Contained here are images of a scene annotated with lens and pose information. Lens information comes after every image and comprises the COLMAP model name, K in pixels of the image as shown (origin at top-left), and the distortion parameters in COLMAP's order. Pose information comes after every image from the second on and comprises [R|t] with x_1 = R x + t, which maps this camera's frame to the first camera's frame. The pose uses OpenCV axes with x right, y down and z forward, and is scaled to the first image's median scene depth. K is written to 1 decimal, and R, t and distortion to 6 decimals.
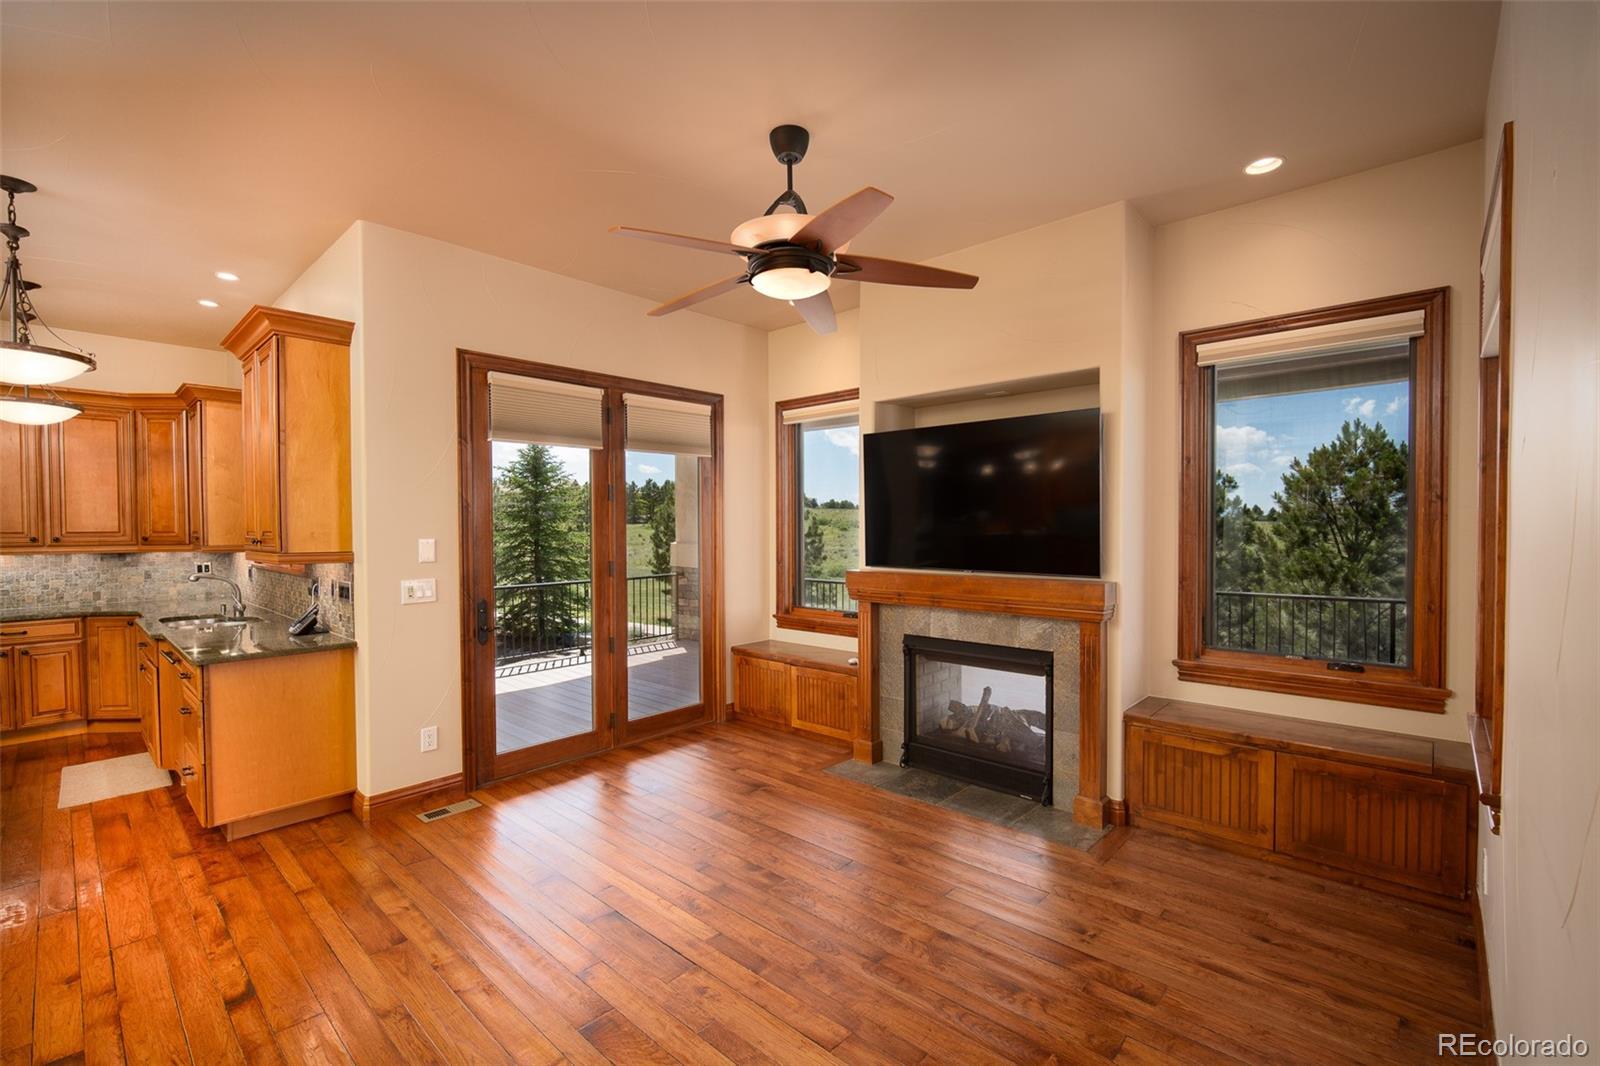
lens RADIAL K [[693.9, 0, 810.4], [0, 693.9, 537.3], [0, 0, 1]] dist [-0.010095, 0.001828]
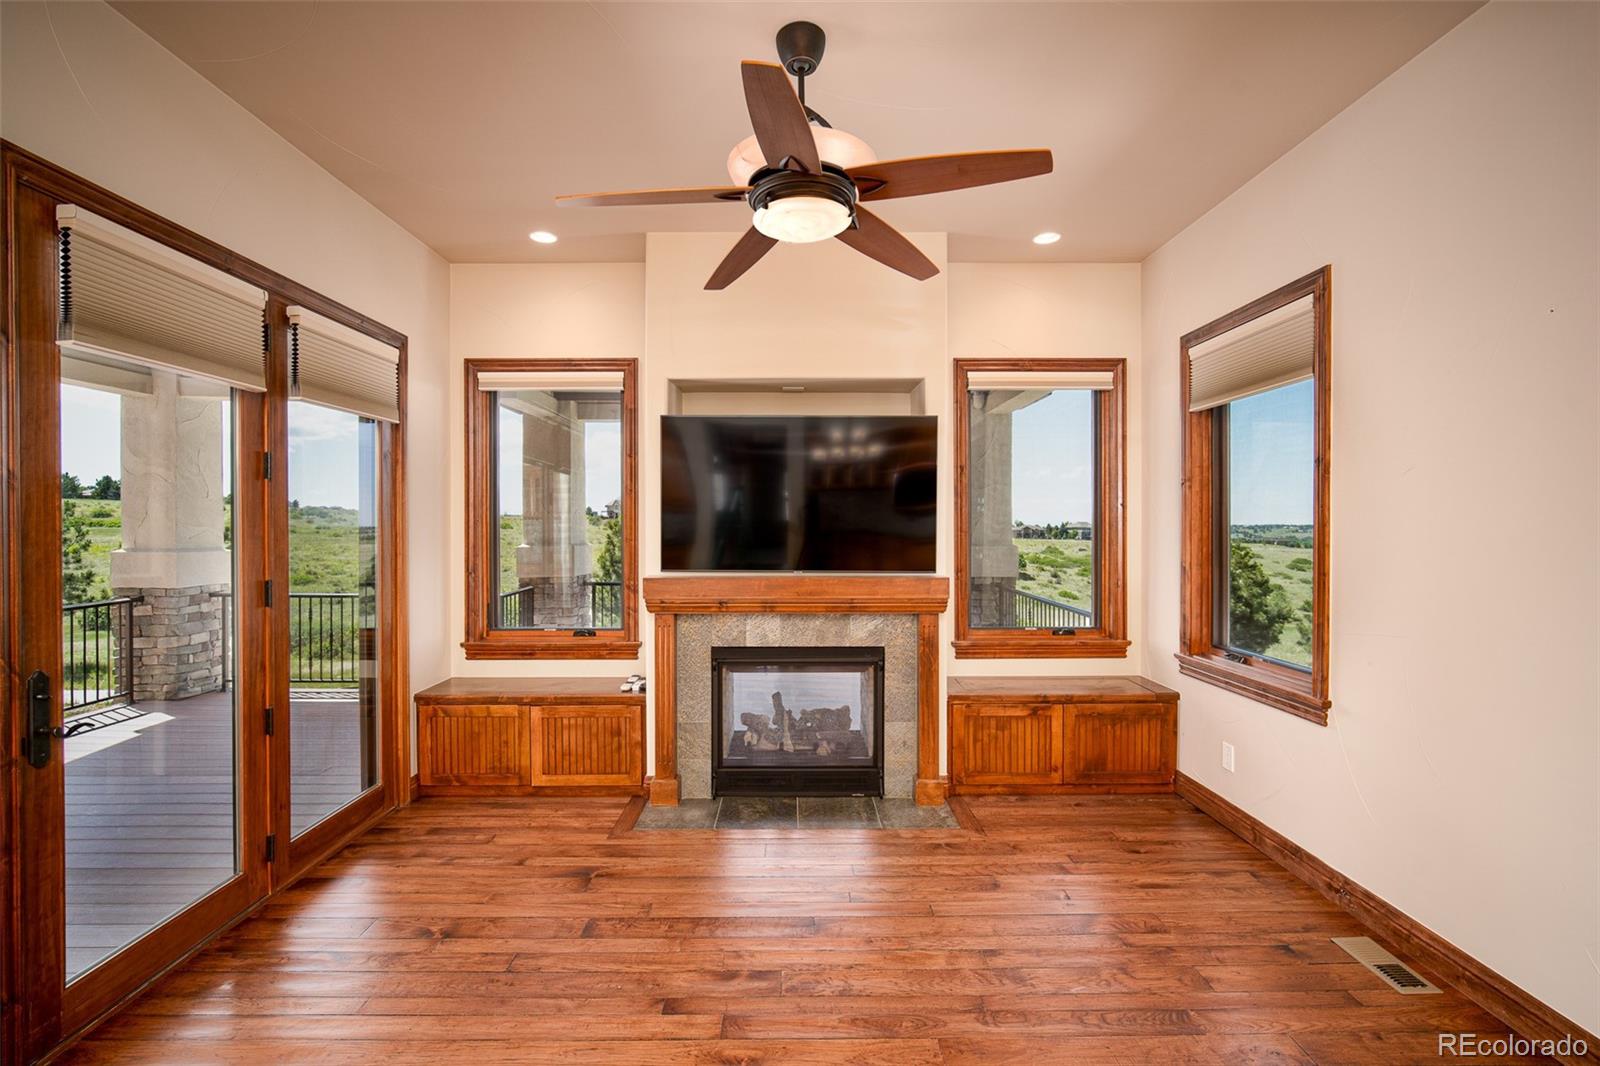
lens RADIAL K [[693.9, 0, 800.4], [0, 693.9, 528.4], [0, 0, 1]] dist [-0.010095, 0.001828]
pose [[0.740098, 0.001653, 0.672497, -0.406807], [0.008634, 0.999891, -0.011960, 0.000810], [-0.672444, 0.014658, 0.740003, 0.294610]]
